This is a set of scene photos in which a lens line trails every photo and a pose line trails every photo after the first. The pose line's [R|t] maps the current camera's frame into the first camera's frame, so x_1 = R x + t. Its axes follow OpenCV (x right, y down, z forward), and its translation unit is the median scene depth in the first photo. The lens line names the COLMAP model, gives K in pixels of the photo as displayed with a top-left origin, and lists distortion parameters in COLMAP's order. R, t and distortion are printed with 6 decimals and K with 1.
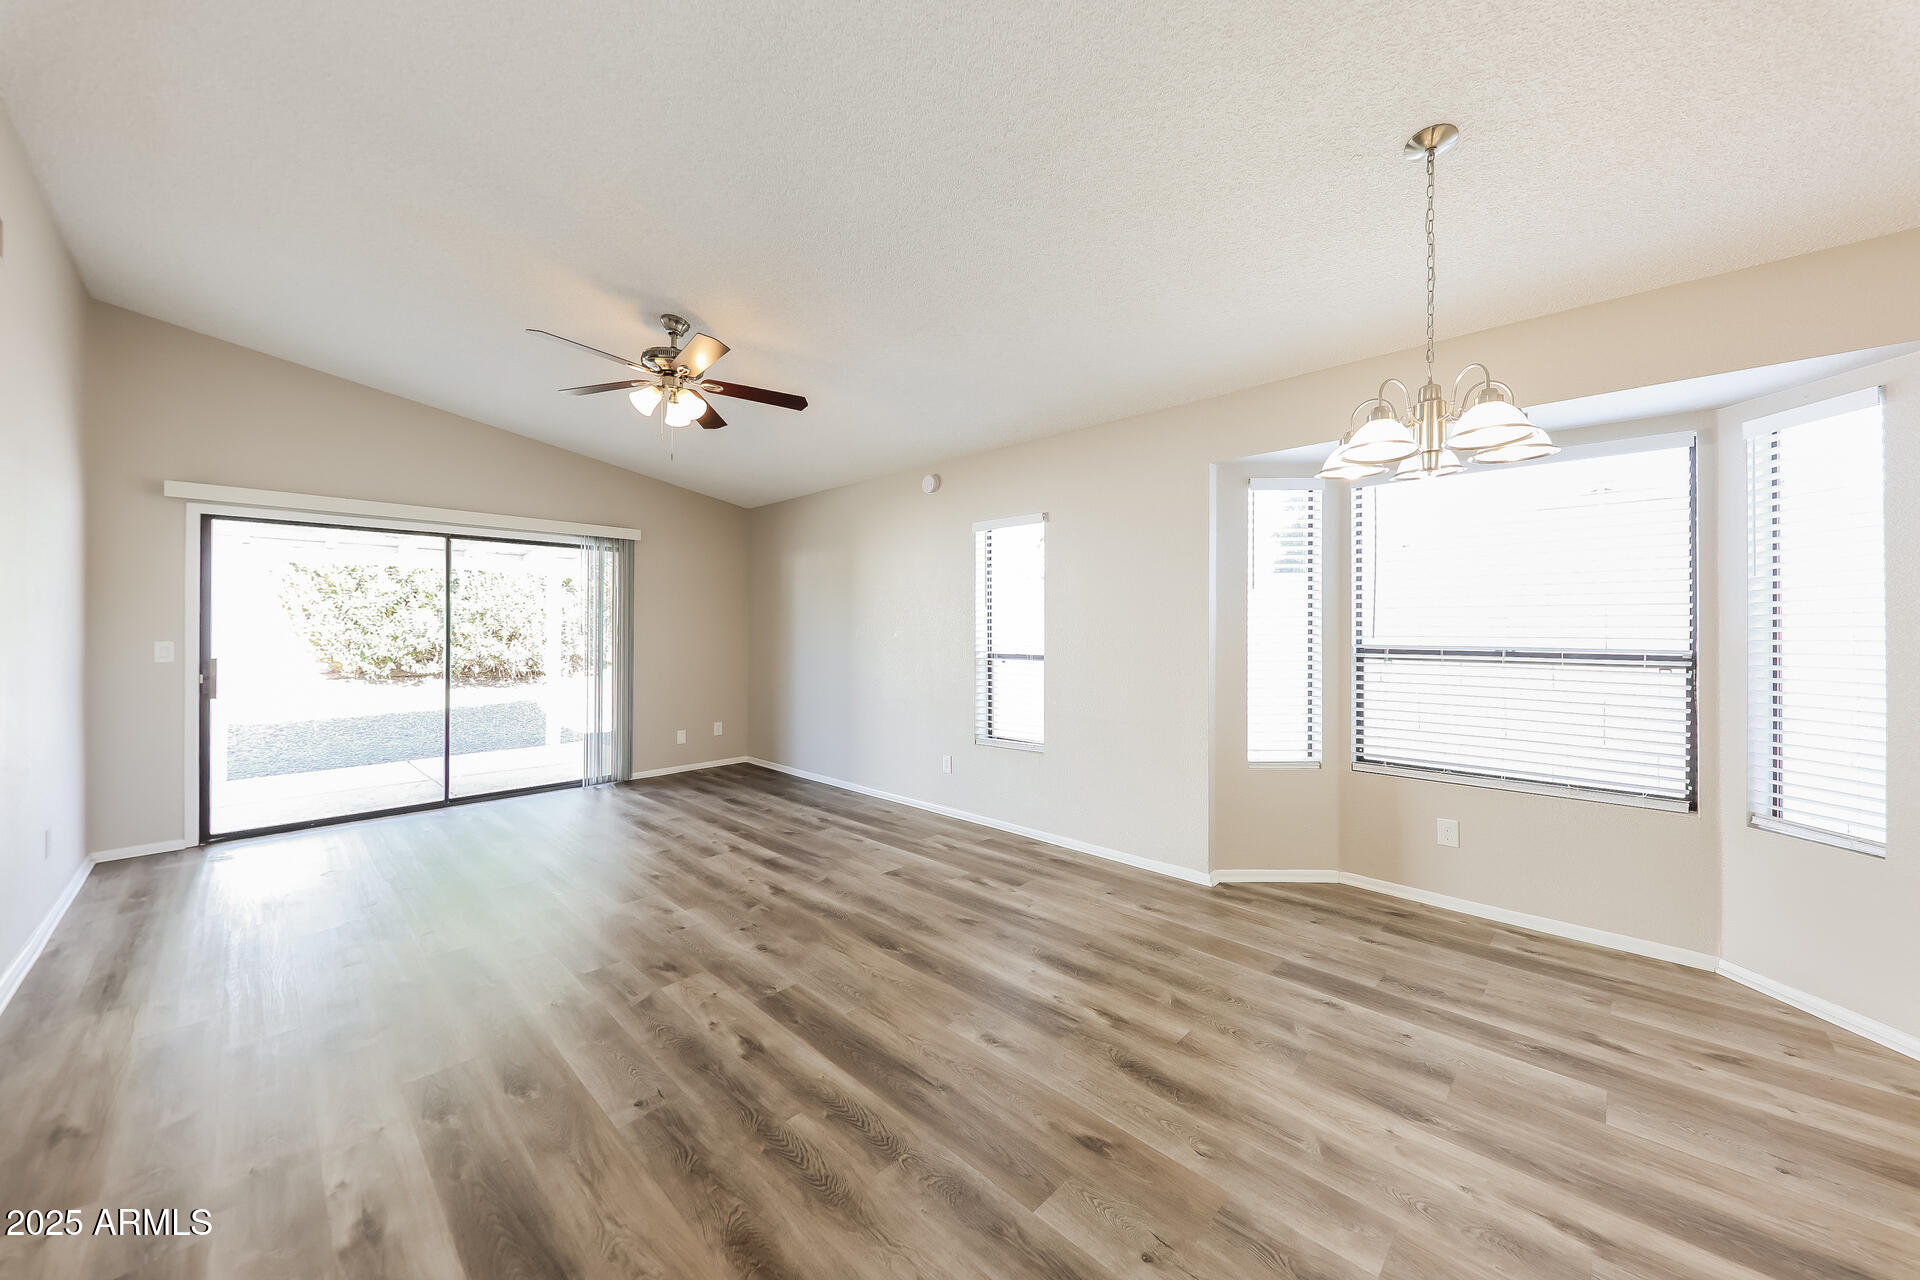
lens RADIAL K [[675.5, 0, 963.3], [0, 675.5, 633.4], [0, 0, 1]] dist [0.012658, -0.005929]
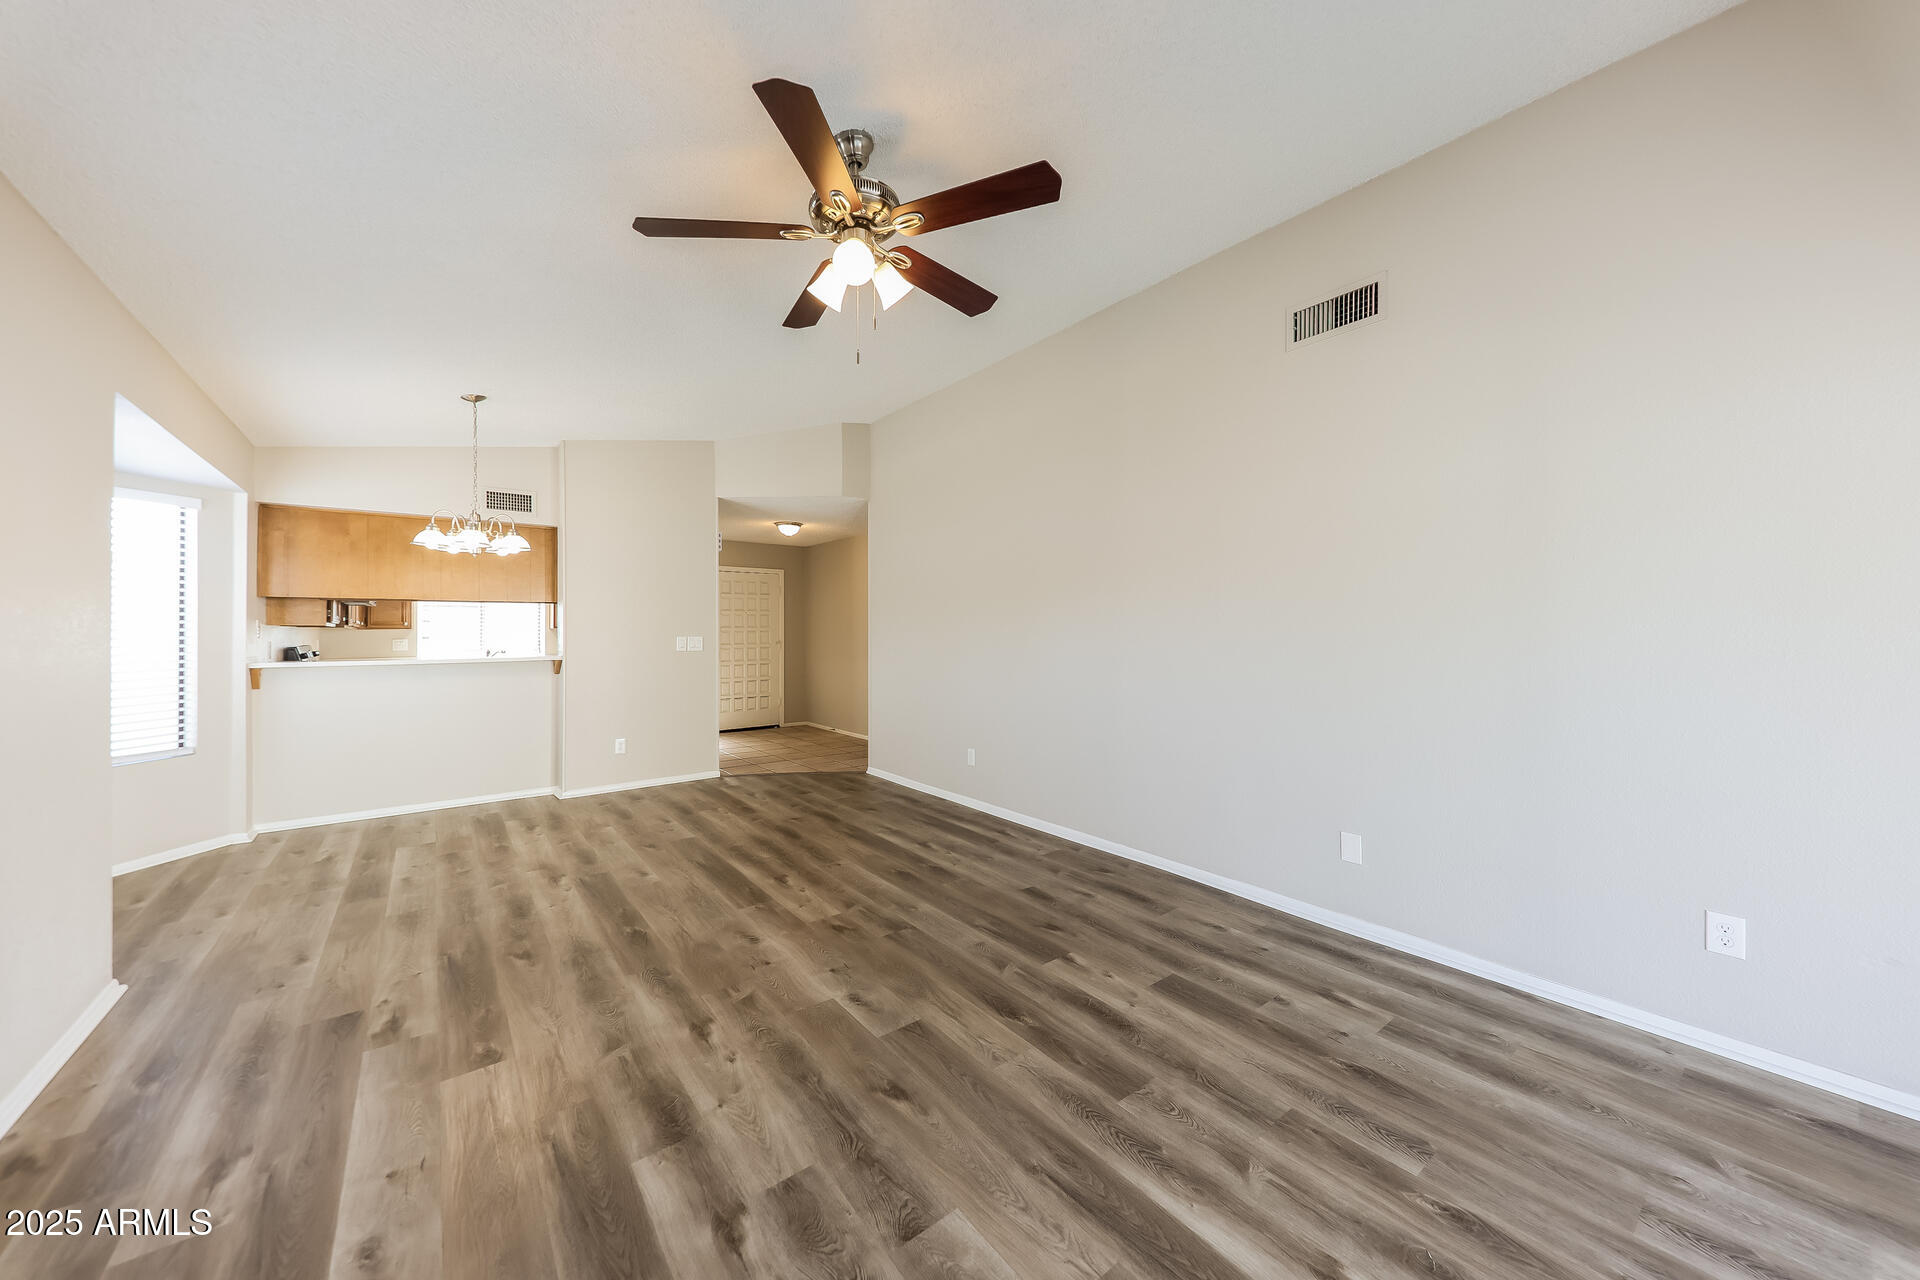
lens RADIAL K [[672.4, 0, 959.6], [0, 672.4, 631.9], [0, 0, 1]] dist [0.020406, -0.008815]
pose [[-0.989757, 0.001338, 0.142753, -0.649454], [0.002140, 0.999983, 0.005466, -0.003945], [-0.142743, 0.005715, -0.989743, 1.700172]]
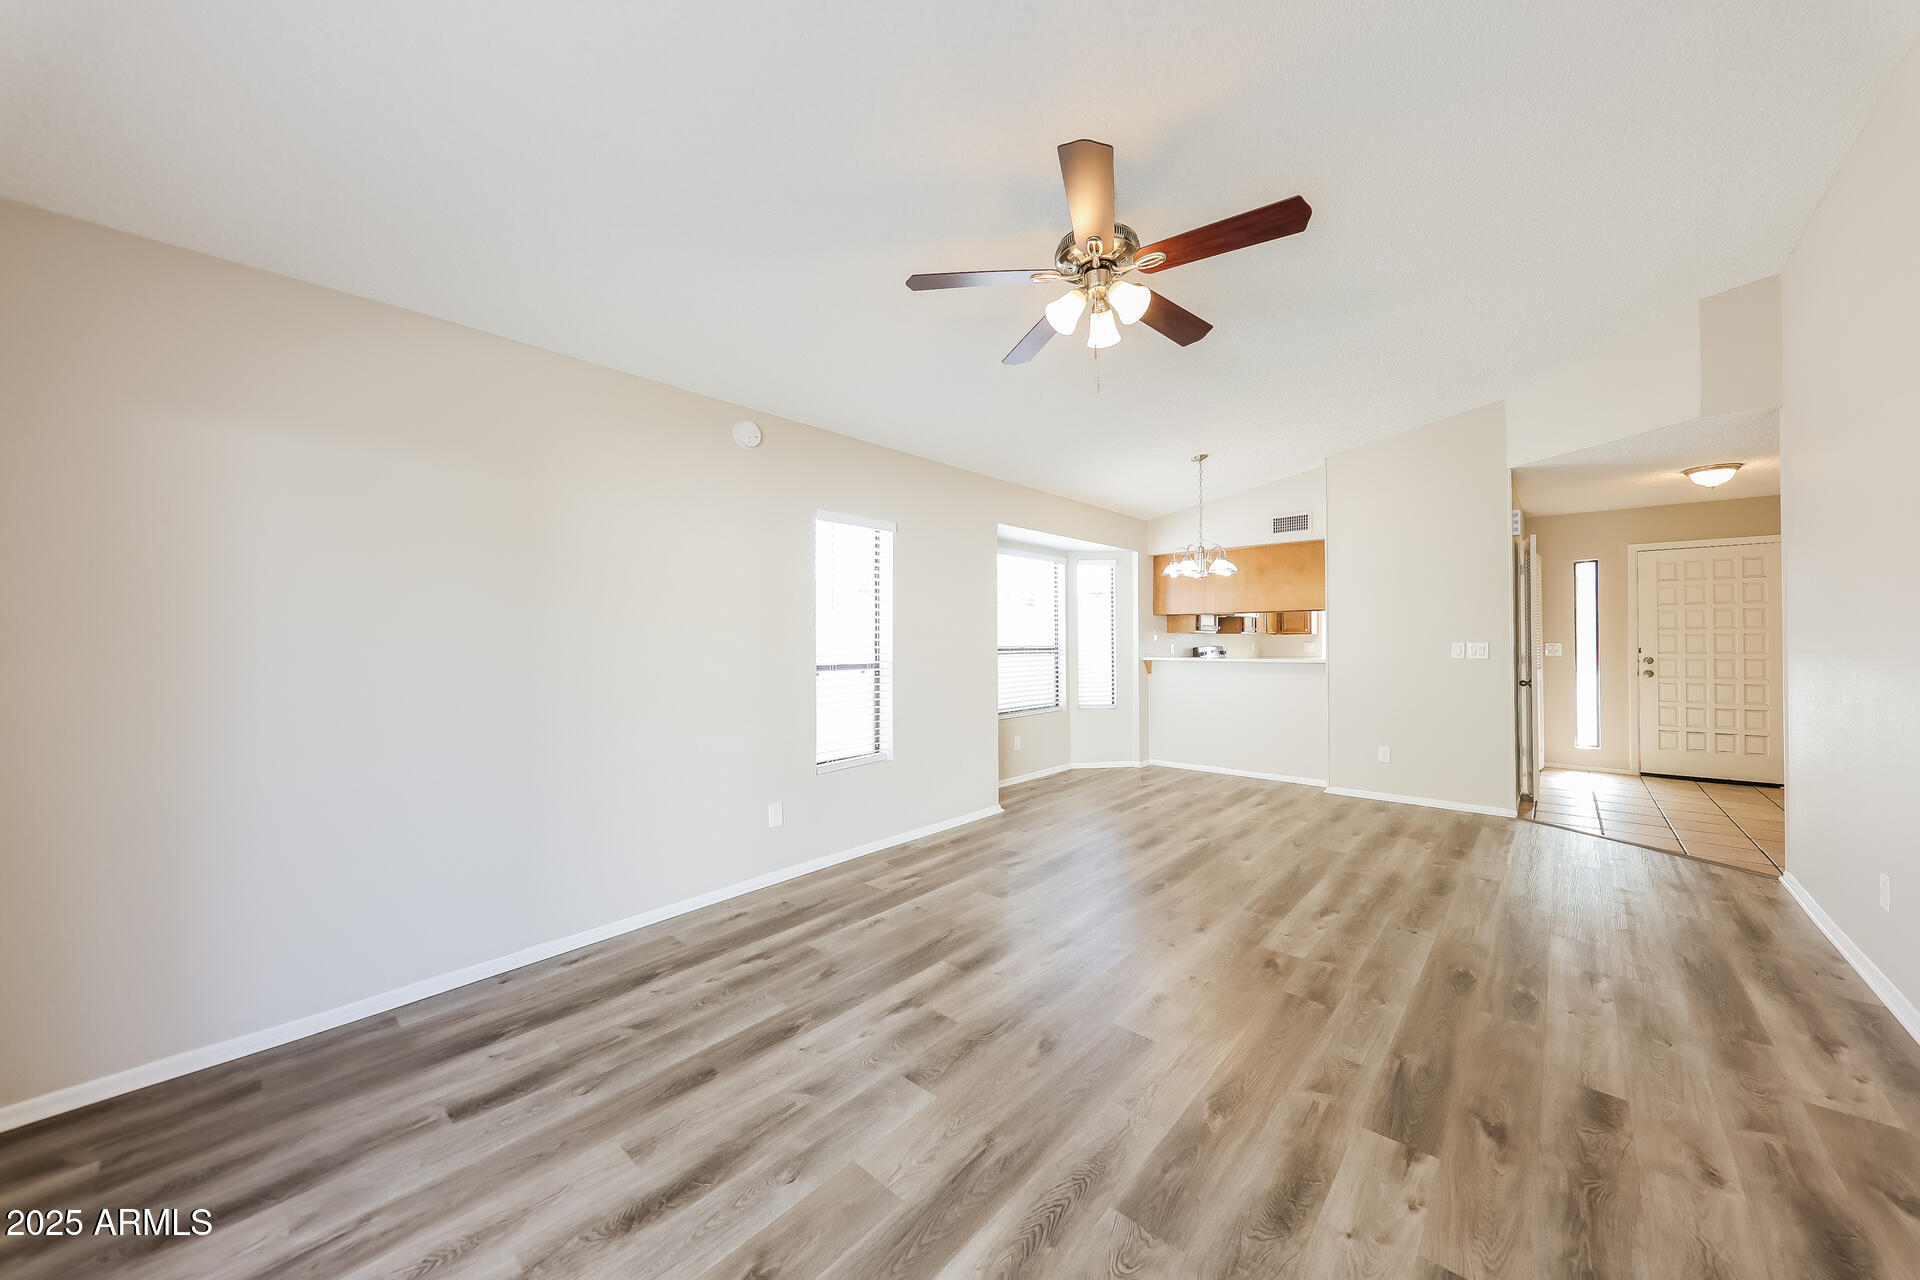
lens RADIAL K [[672.4, 0, 959.6], [0, 672.4, 631.9], [0, 0, 1]] dist [0.020406, -0.008815]
pose [[-0.034272, 0.009269, 0.999370, -1.184682], [0.011415, 0.999895, -0.008883, -0.005107], [-0.999347, 0.011104, -0.034374, 1.228334]]
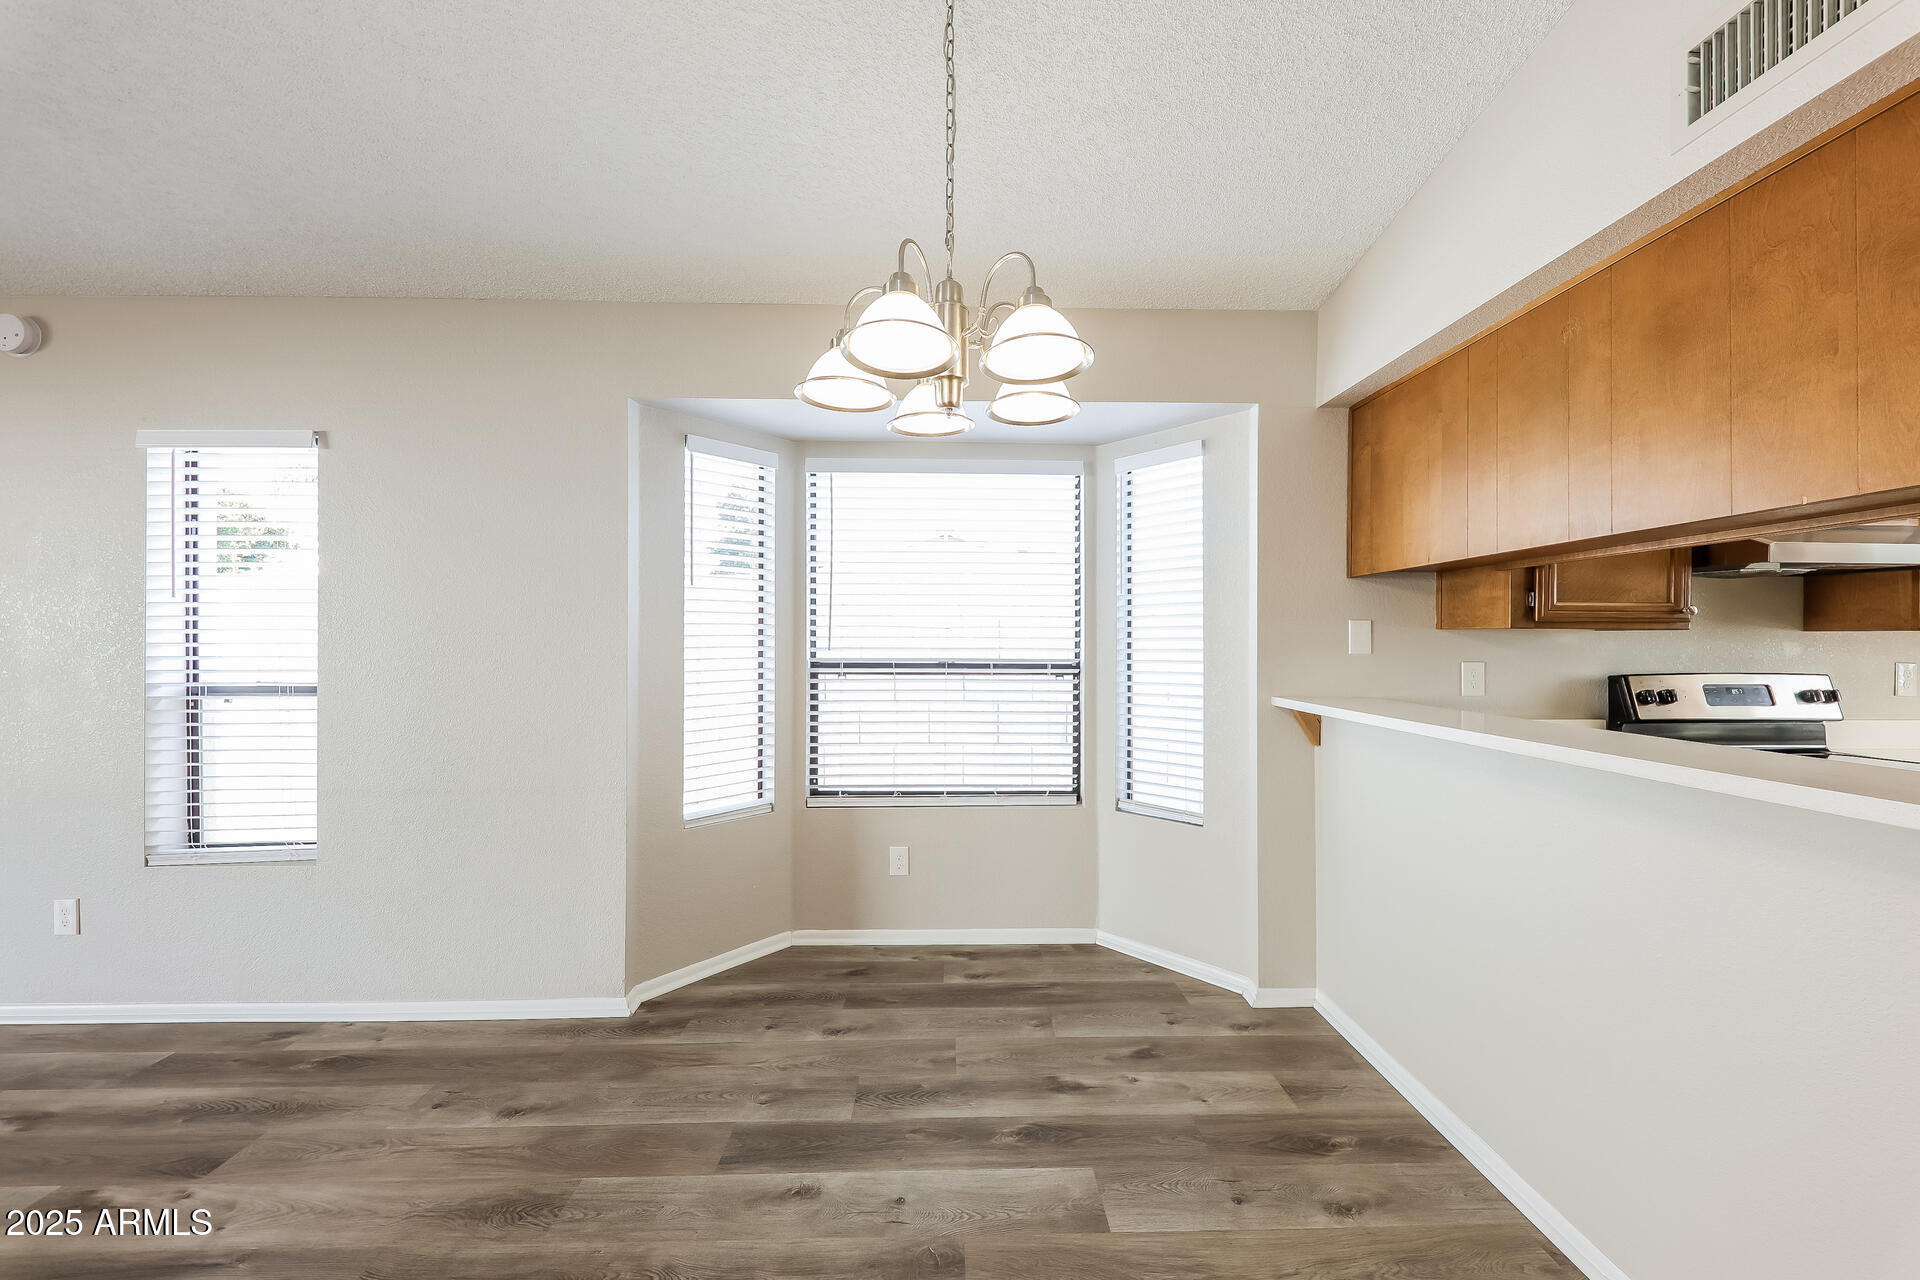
lens RADIAL K [[675.5, 0, 963.3], [0, 675.5, 633.4], [0, 0, 1]] dist [0.012658, -0.005929]
pose [[0.703179, 0.007854, 0.710969, 0.122773], [0.005001, 0.999860, -0.015992, 0.000021], [-0.710995, 0.014801, 0.703041, 0.295292]]
